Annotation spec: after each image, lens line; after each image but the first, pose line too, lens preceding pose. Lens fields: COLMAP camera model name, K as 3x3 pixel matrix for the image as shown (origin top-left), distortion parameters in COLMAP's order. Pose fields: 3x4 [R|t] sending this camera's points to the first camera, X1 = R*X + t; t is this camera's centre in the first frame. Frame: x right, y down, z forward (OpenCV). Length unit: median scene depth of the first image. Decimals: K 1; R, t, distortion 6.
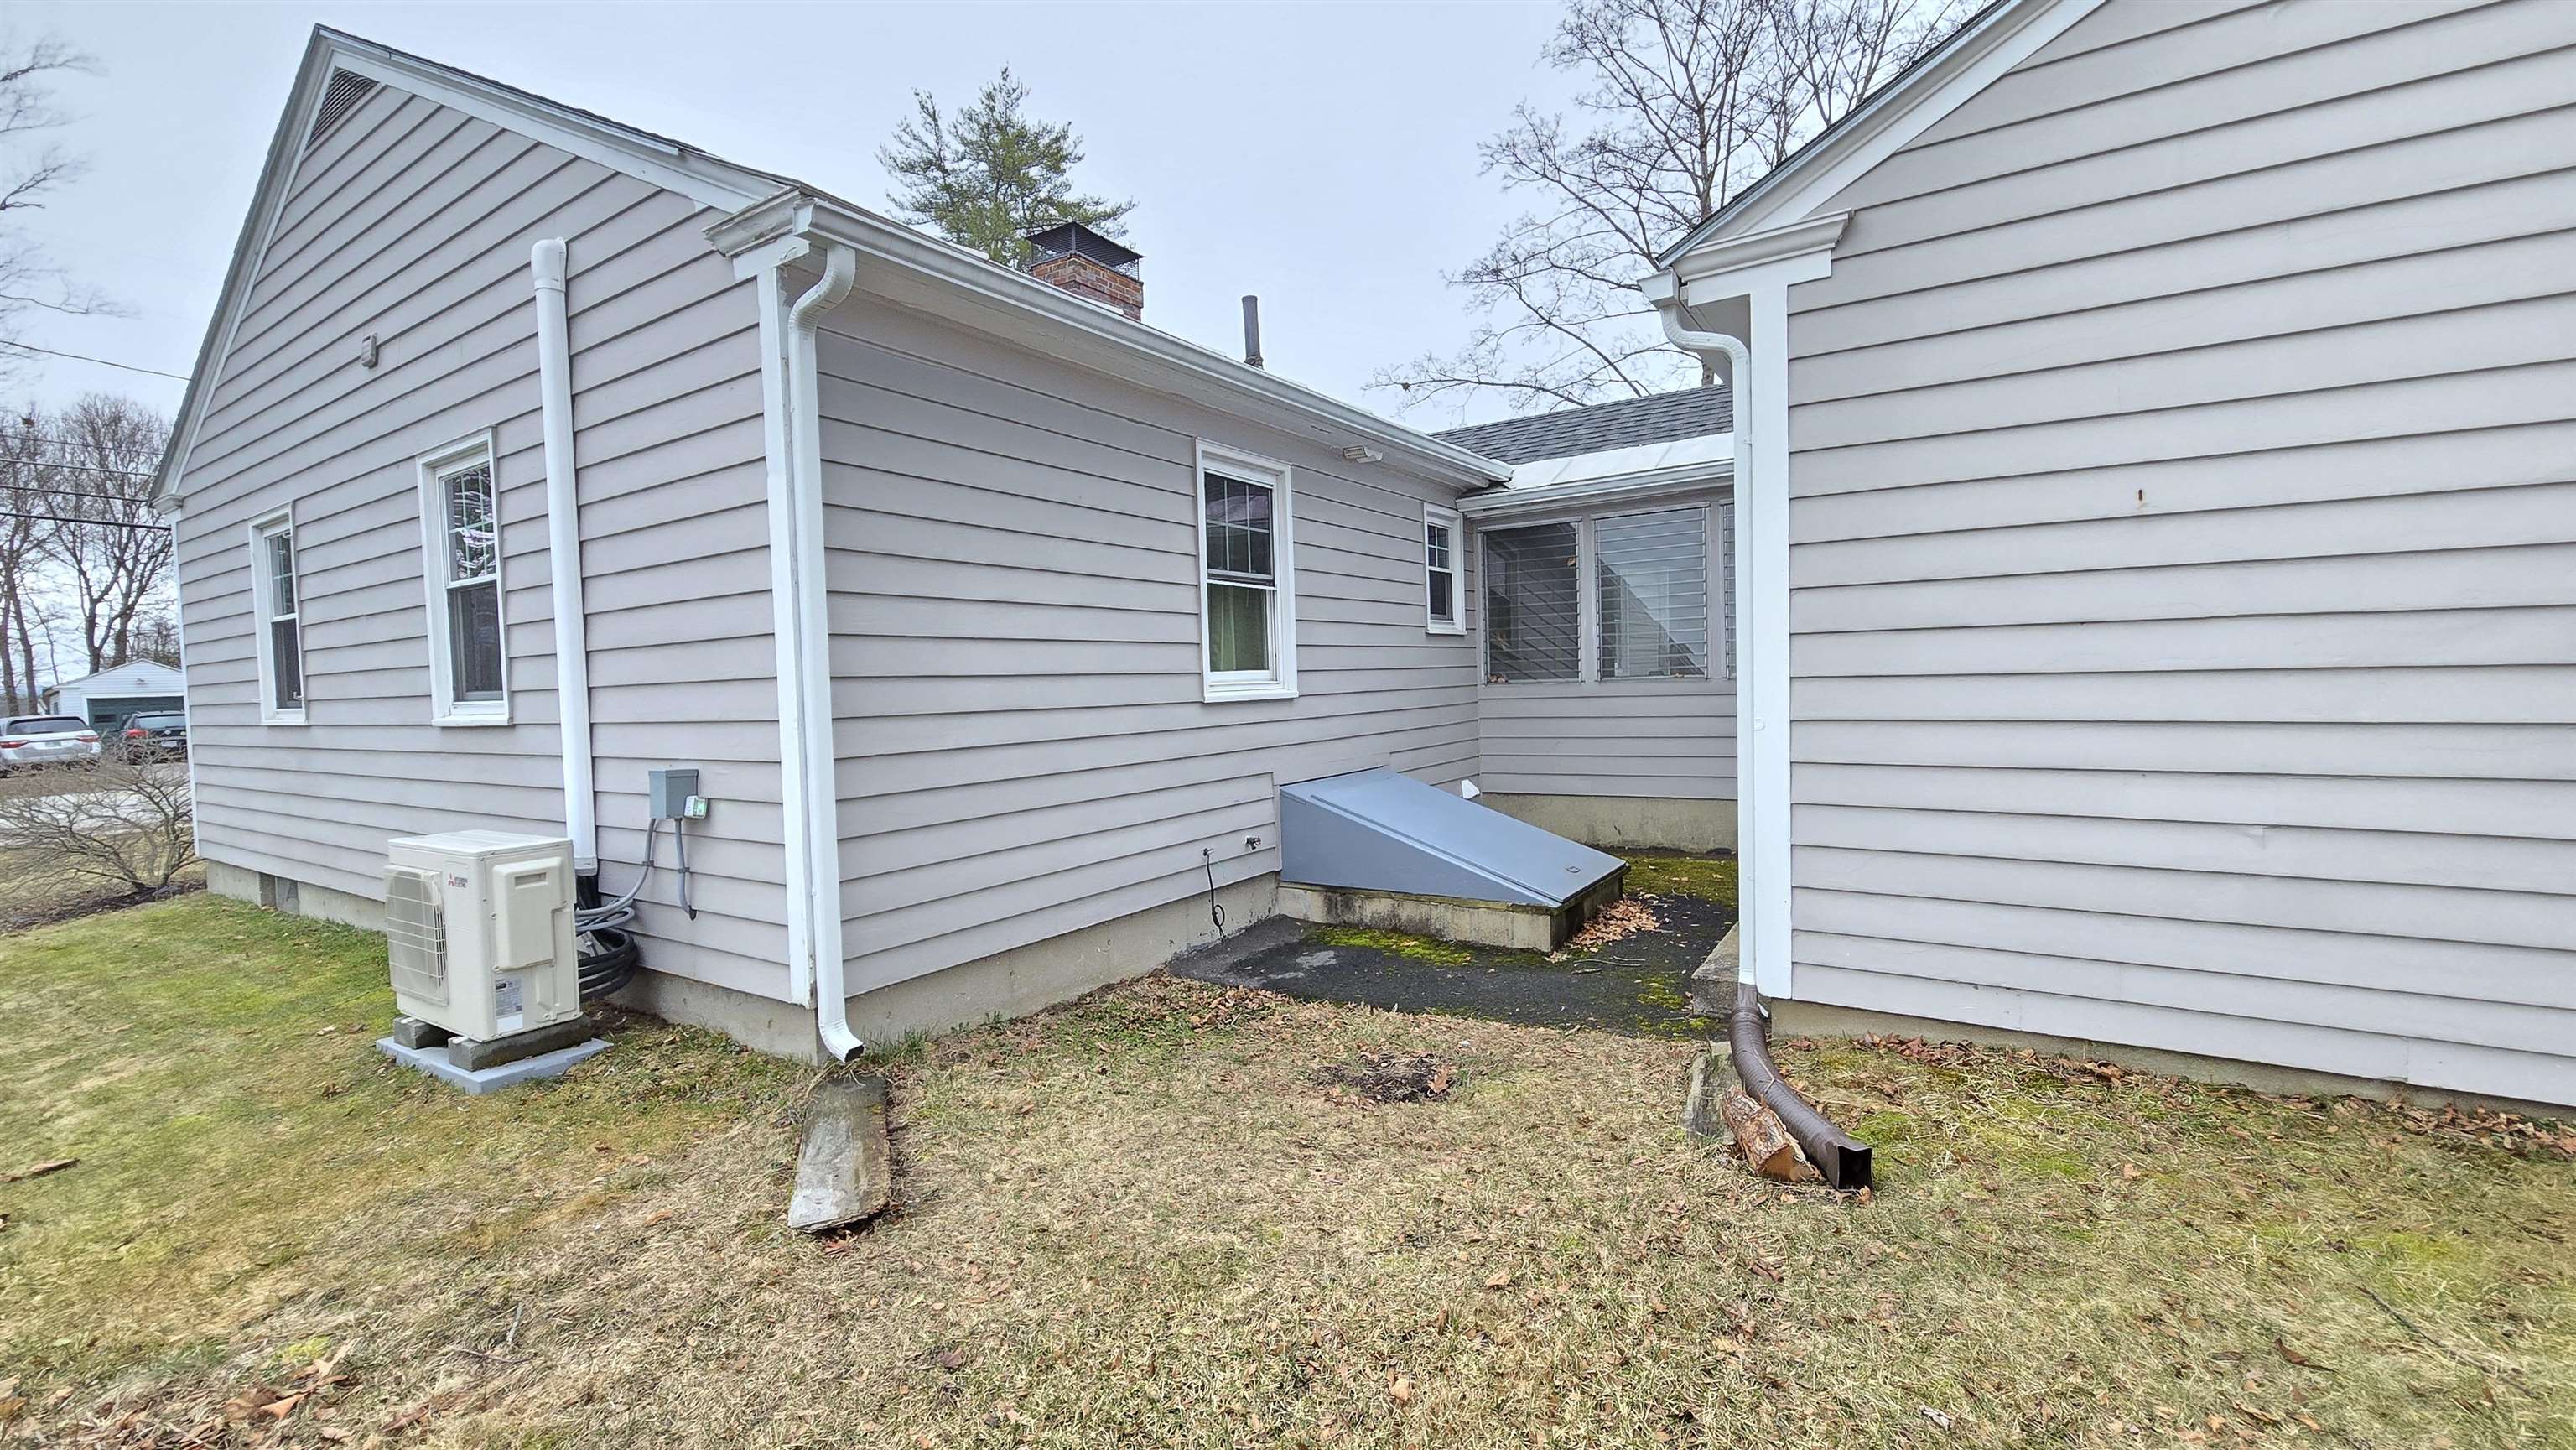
lens RADIAL K [[1053.8, 0, 1288.0], [0, 1053.8, 725.0], [0, 0, 1]] dist [-0.001095, -0.000161]
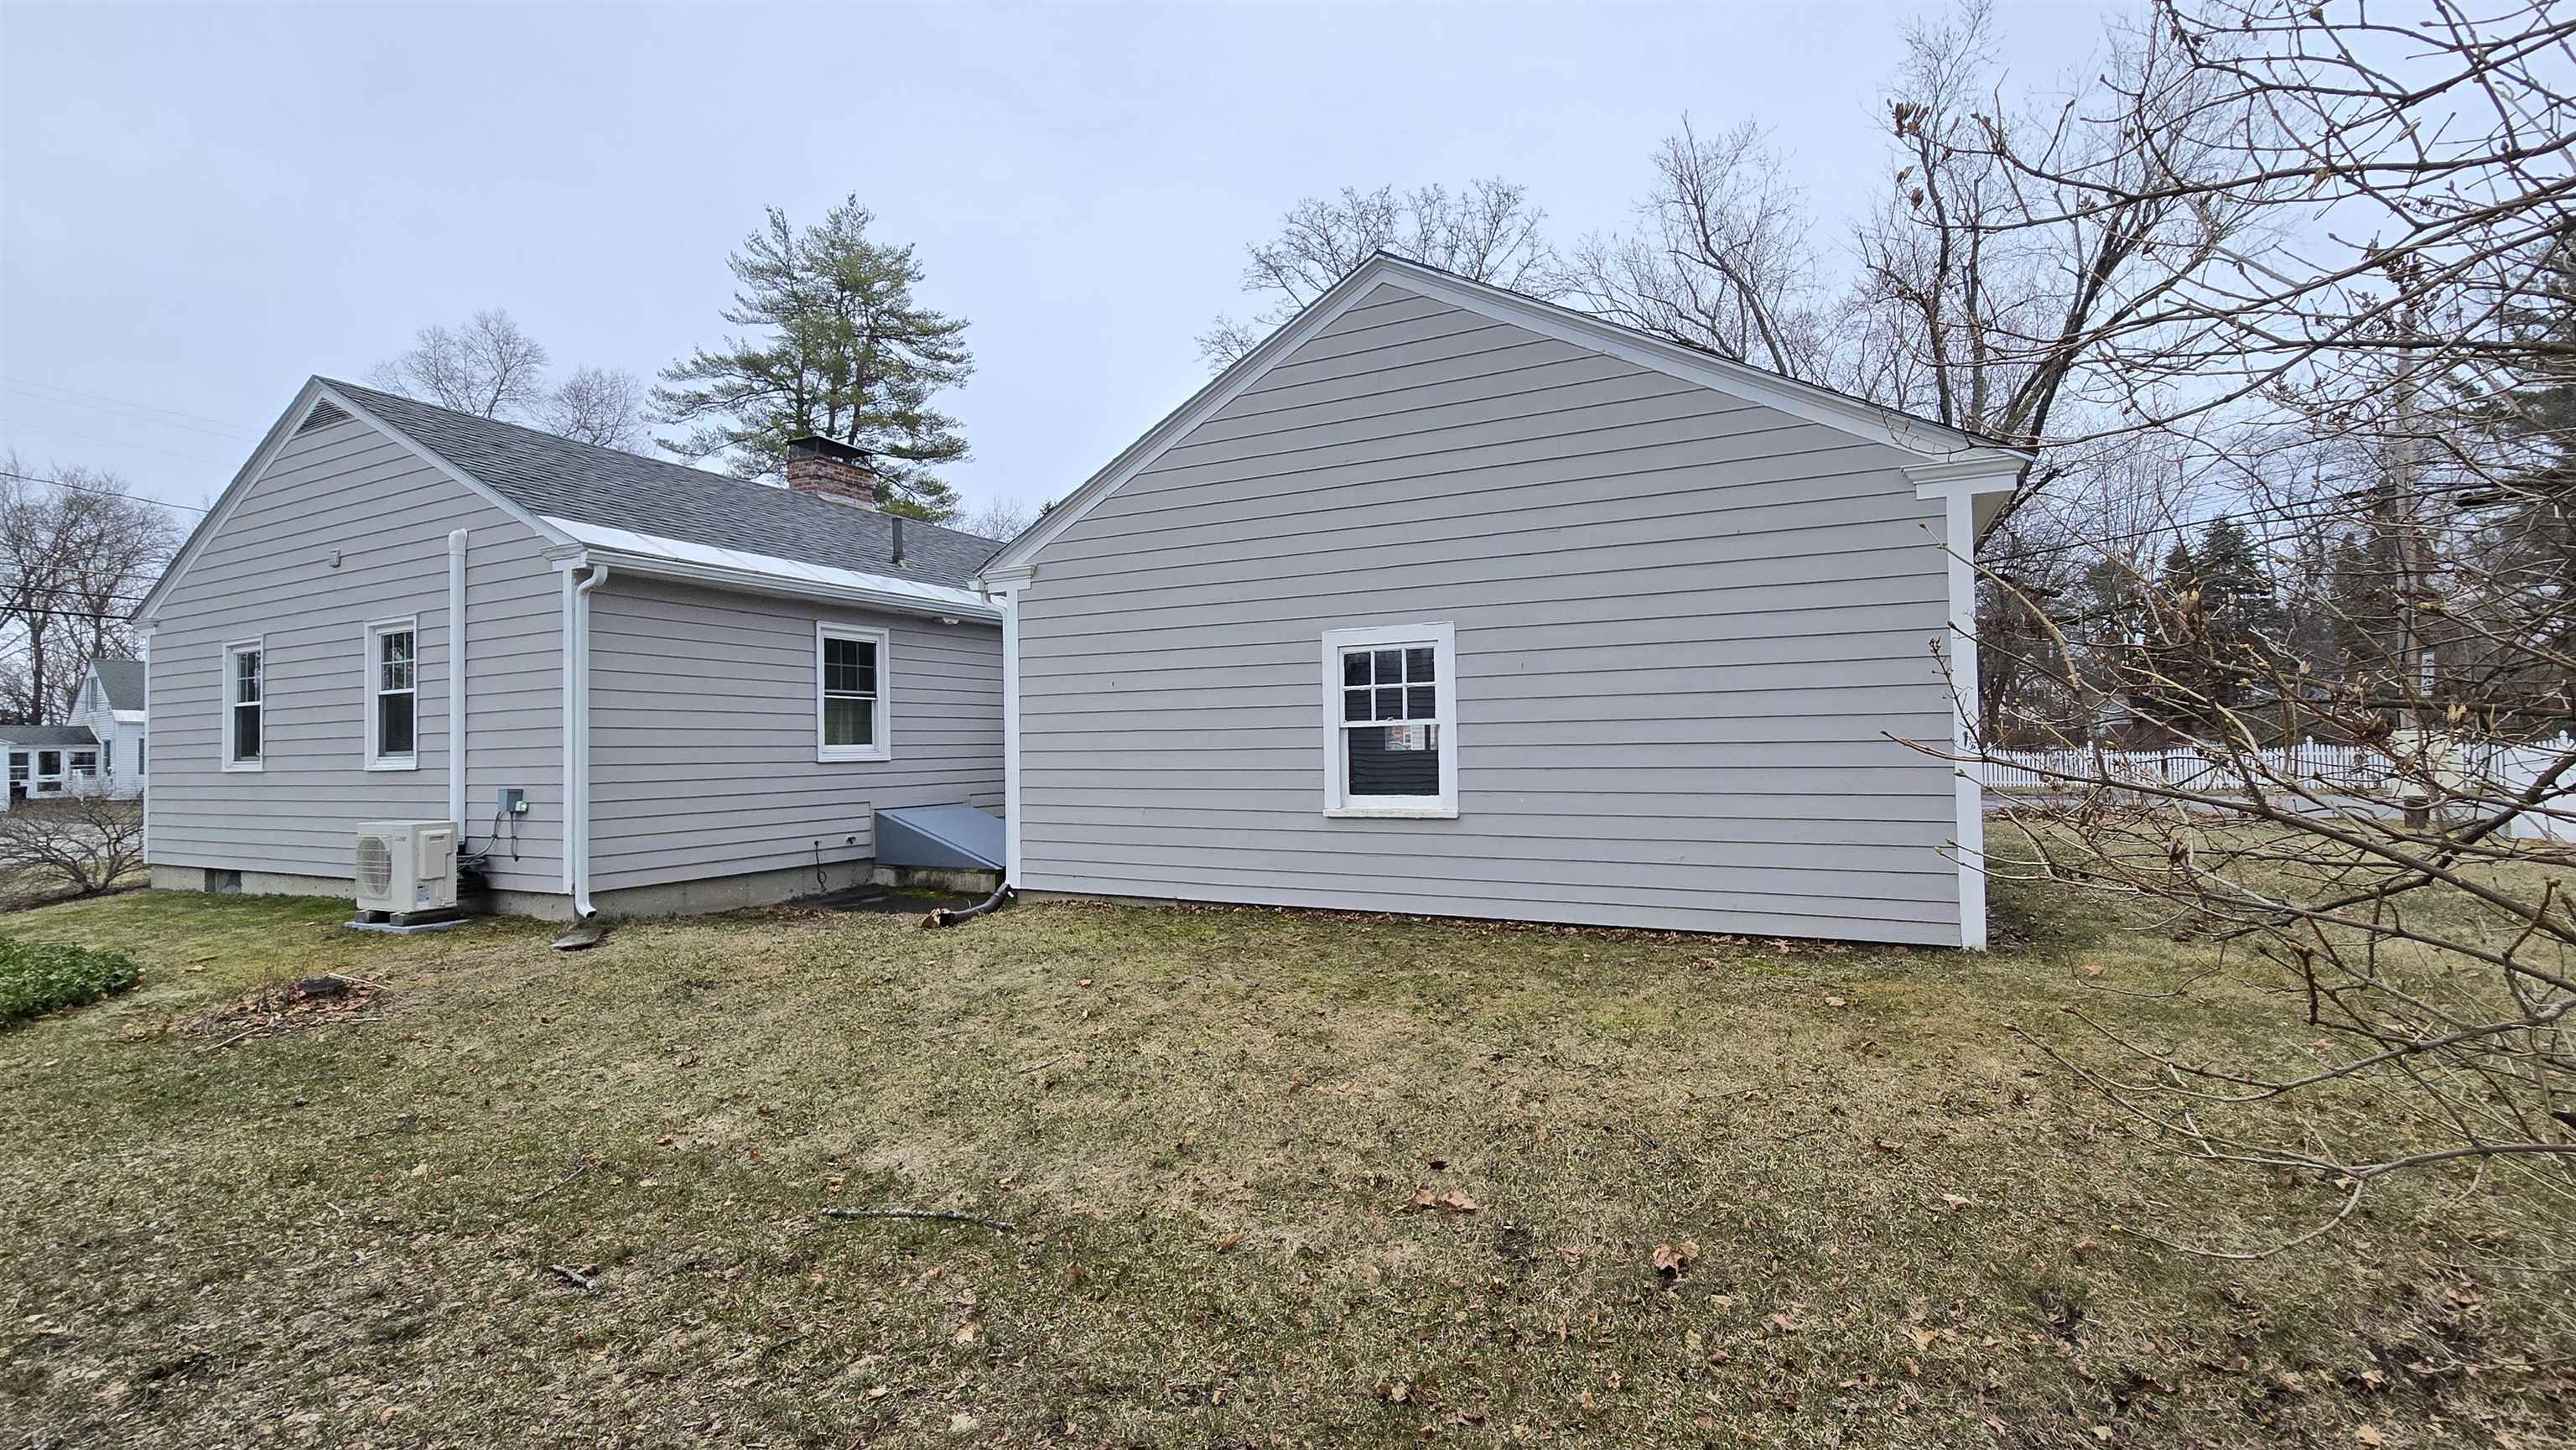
lens RADIAL K [[1053.8, 0, 1288.0], [0, 1053.8, 725.0], [0, 0, 1]] dist [-0.001095, -0.000161]
pose [[0.992768, 0.013928, 0.119234, 0.495081], [-0.005699, 0.997595, -0.069080, 0.035577], [-0.119910, 0.067901, 0.990460, -0.896335]]
